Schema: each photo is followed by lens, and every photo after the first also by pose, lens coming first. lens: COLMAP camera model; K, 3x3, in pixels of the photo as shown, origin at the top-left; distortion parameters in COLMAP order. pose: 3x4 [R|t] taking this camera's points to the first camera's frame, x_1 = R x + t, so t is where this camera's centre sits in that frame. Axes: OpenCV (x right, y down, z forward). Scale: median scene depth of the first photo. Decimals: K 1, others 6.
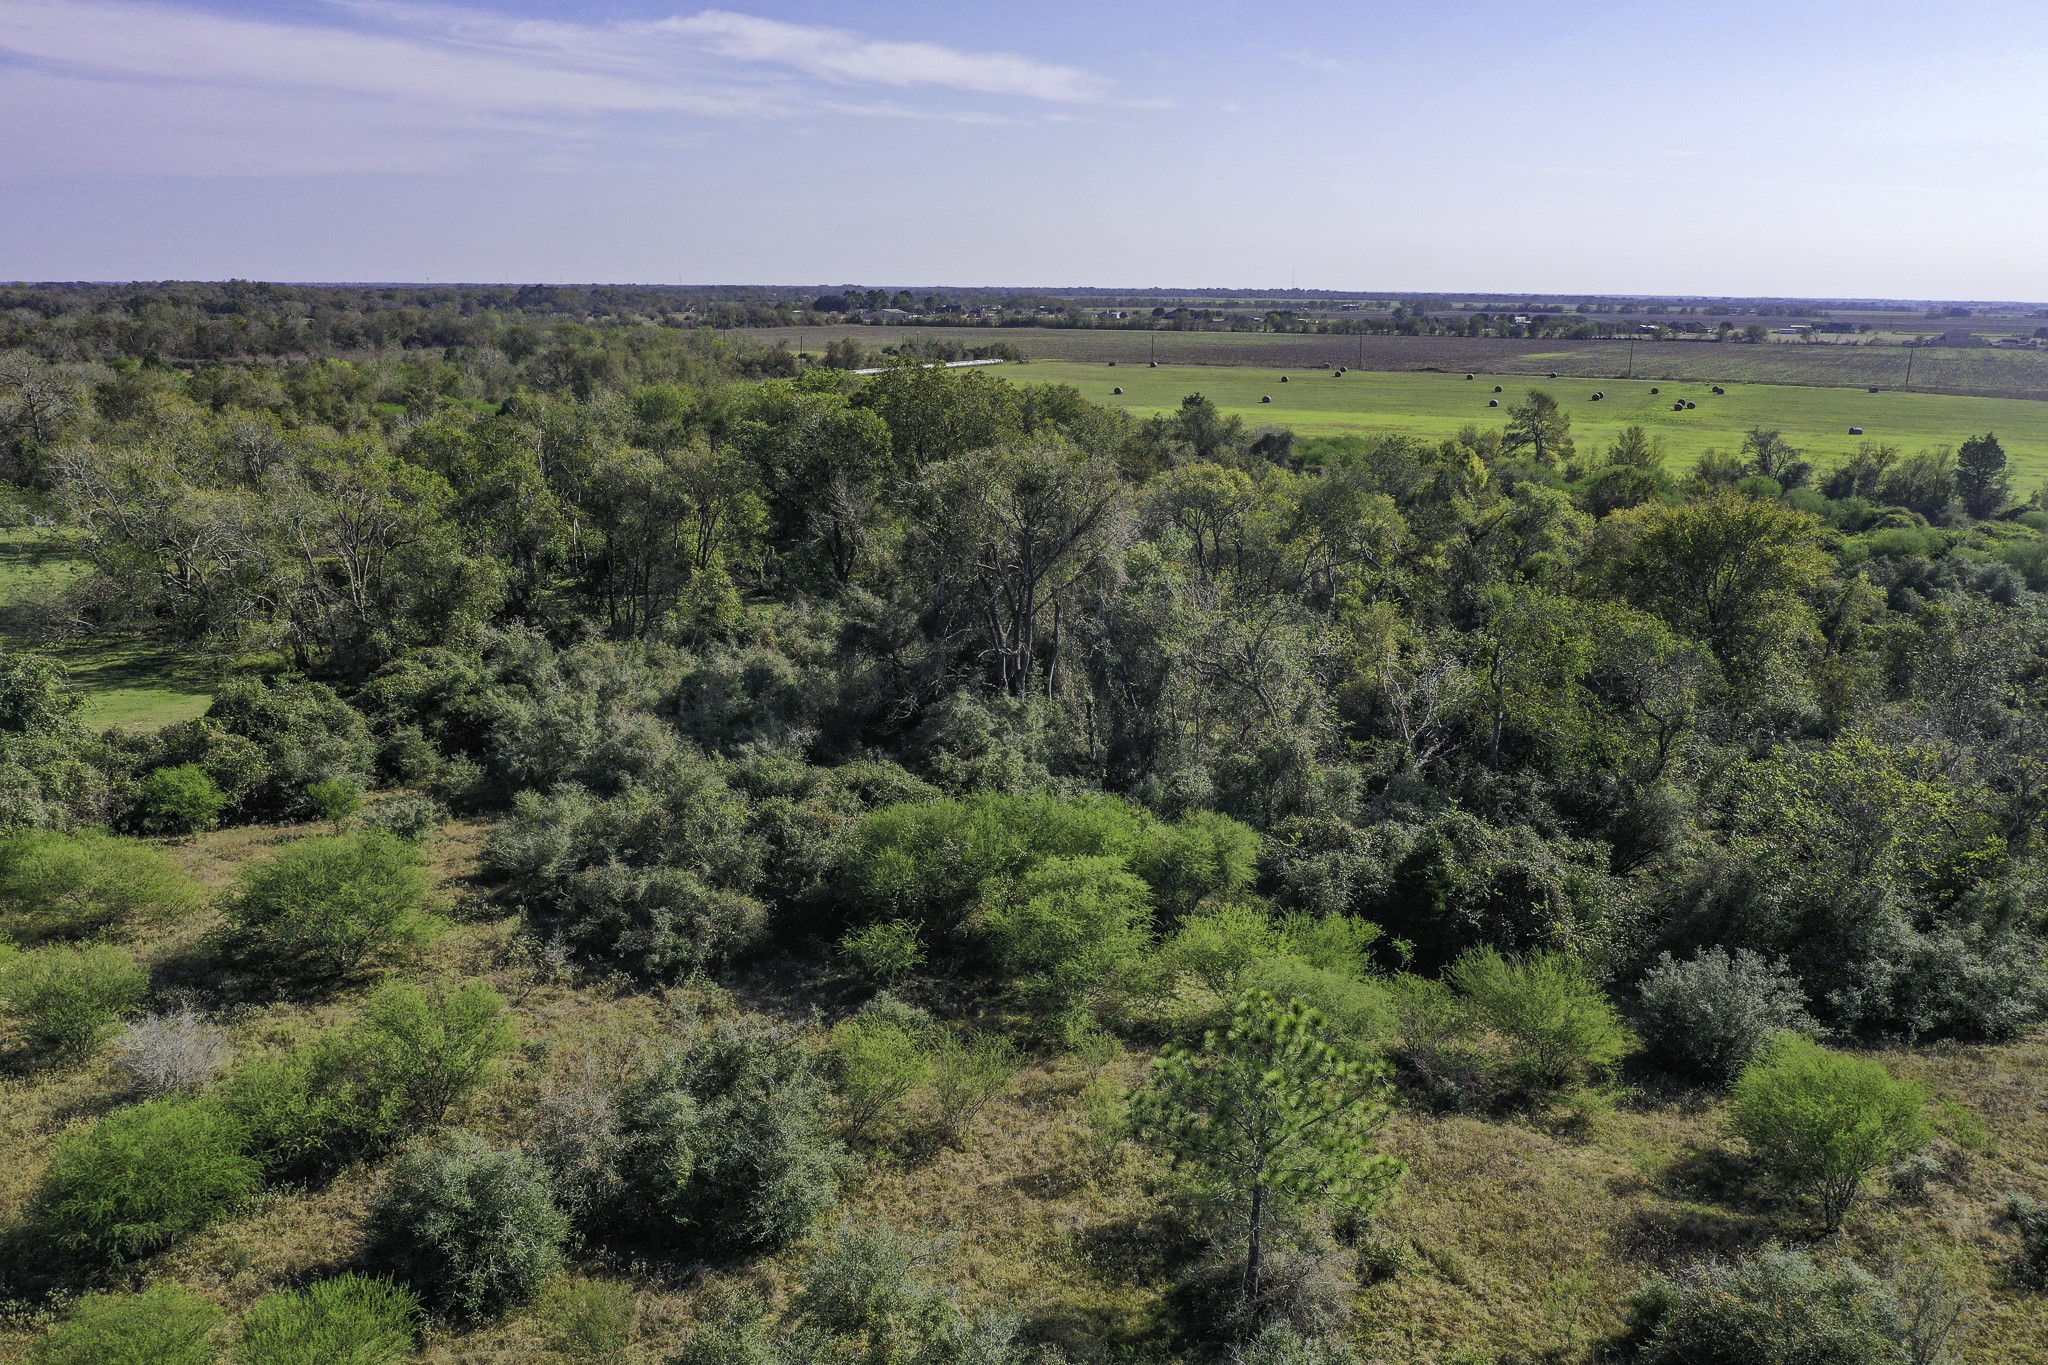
lens RADIAL K [[1600.7, 0, 1015.5], [0, 1600.7, 676.7], [0, 0, 1]] dist [-0.021675, 0.003536]
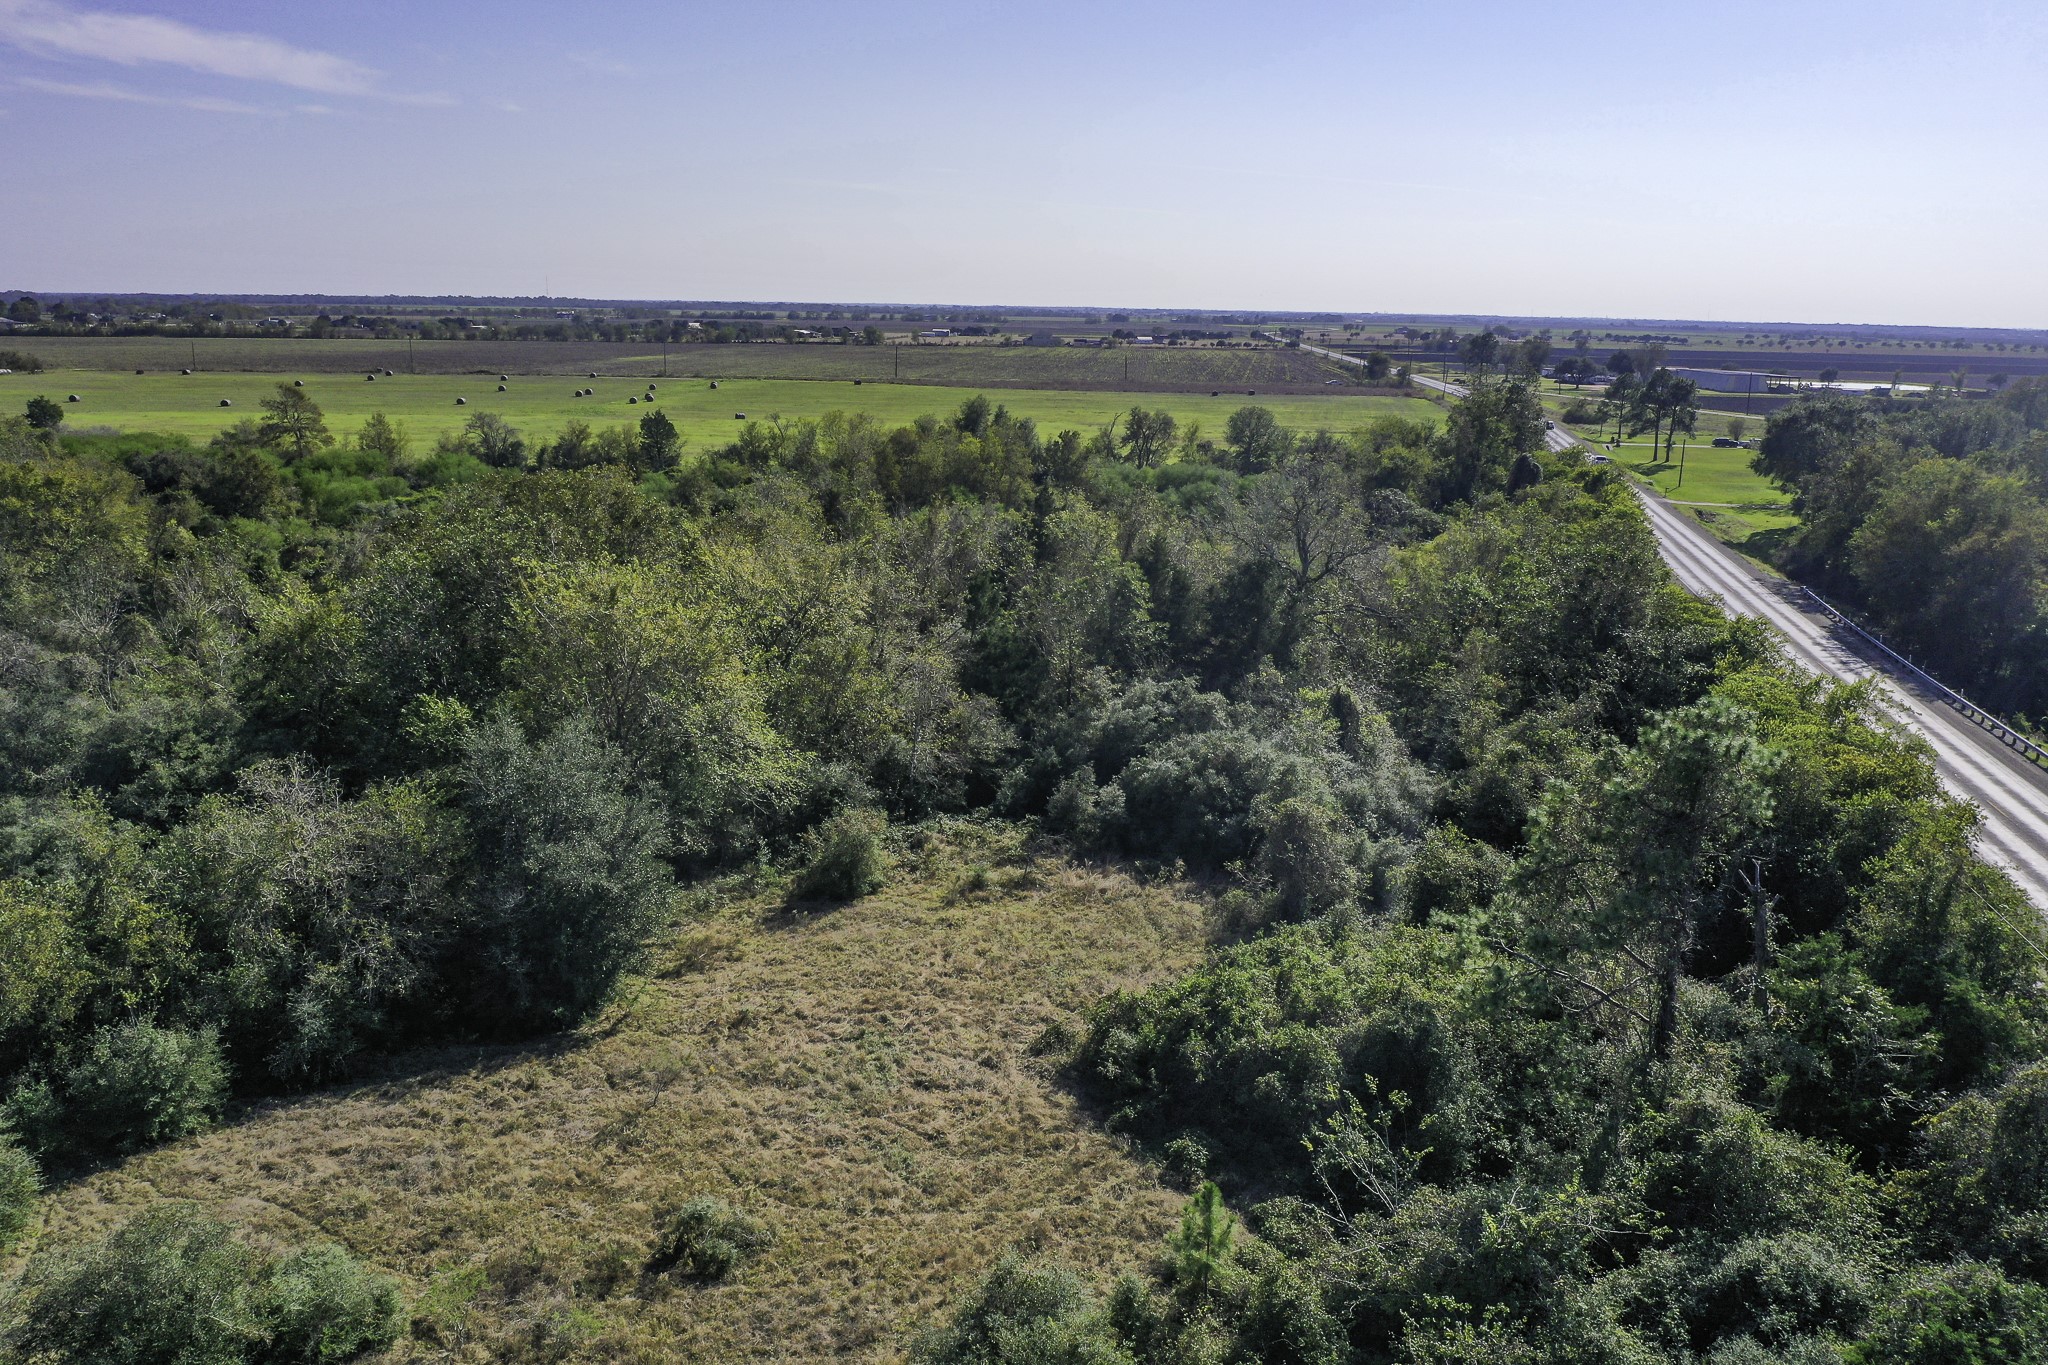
lens RADIAL K [[1600.7, 0, 1020.6], [0, 1600.7, 671.4], [0, 0, 1]] dist [-0.021675, 0.003536]
pose [[0.905784, -0.090306, 0.414005, 0.329680], [0.093680, 0.995528, 0.012194, 0.051109], [-0.413255, 0.027739, 0.910193, -0.195594]]
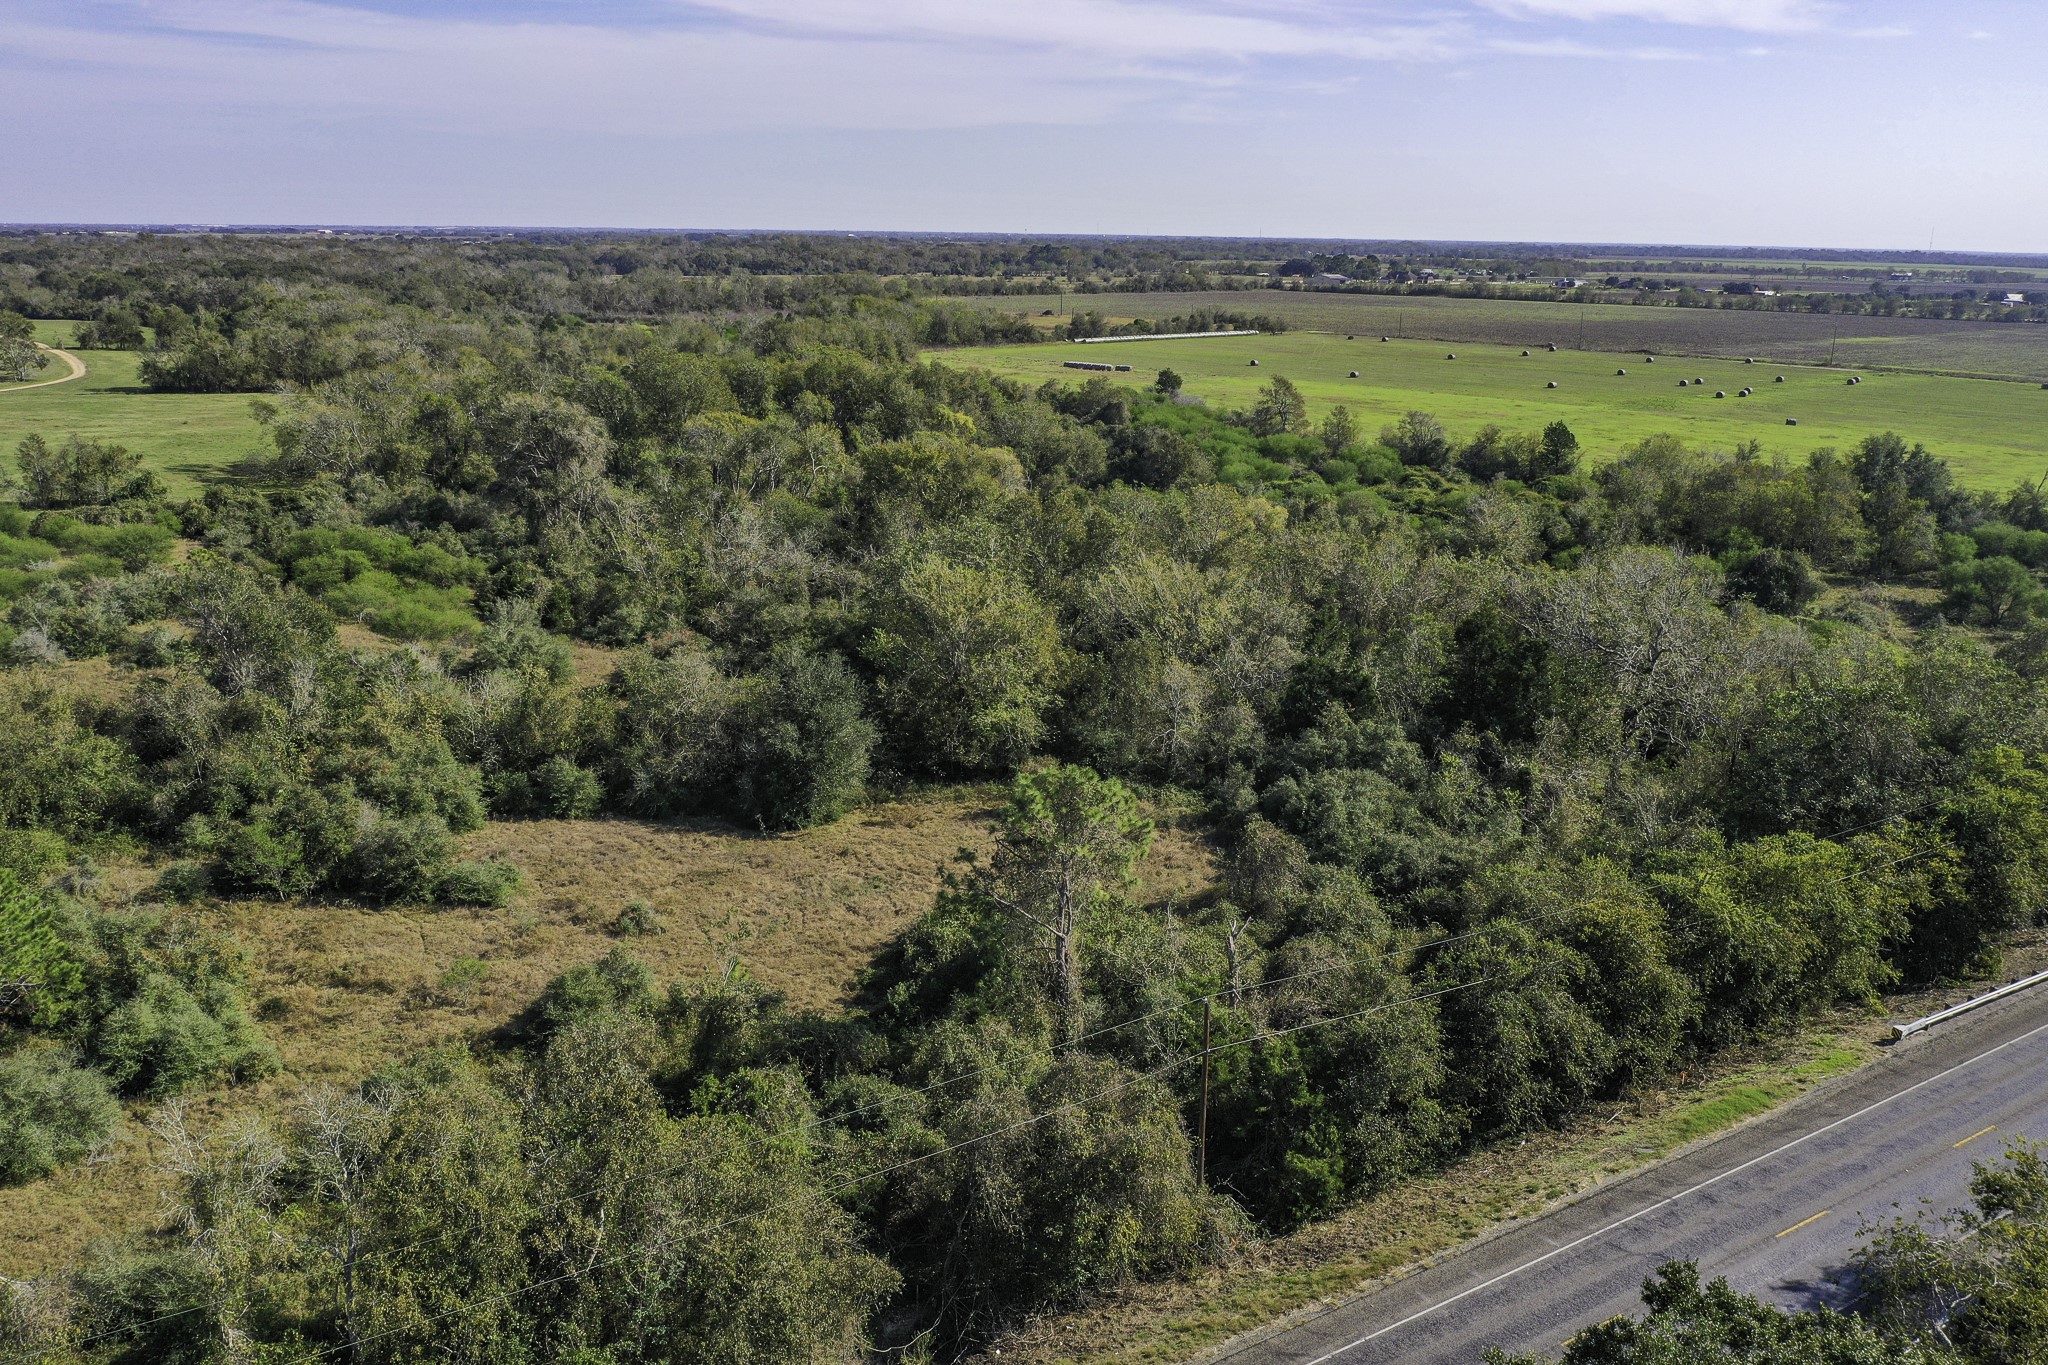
lens RADIAL K [[1600.7, 0, 1020.5], [0, 1600.7, 686.8], [0, 0, 1]] dist [-0.021675, 0.003536]
pose [[0.936414, 0.100735, -0.336127, 0.631805], [-0.089179, 0.994776, 0.049683, 0.033688], [0.339376, -0.016548, 0.940505, -0.353141]]
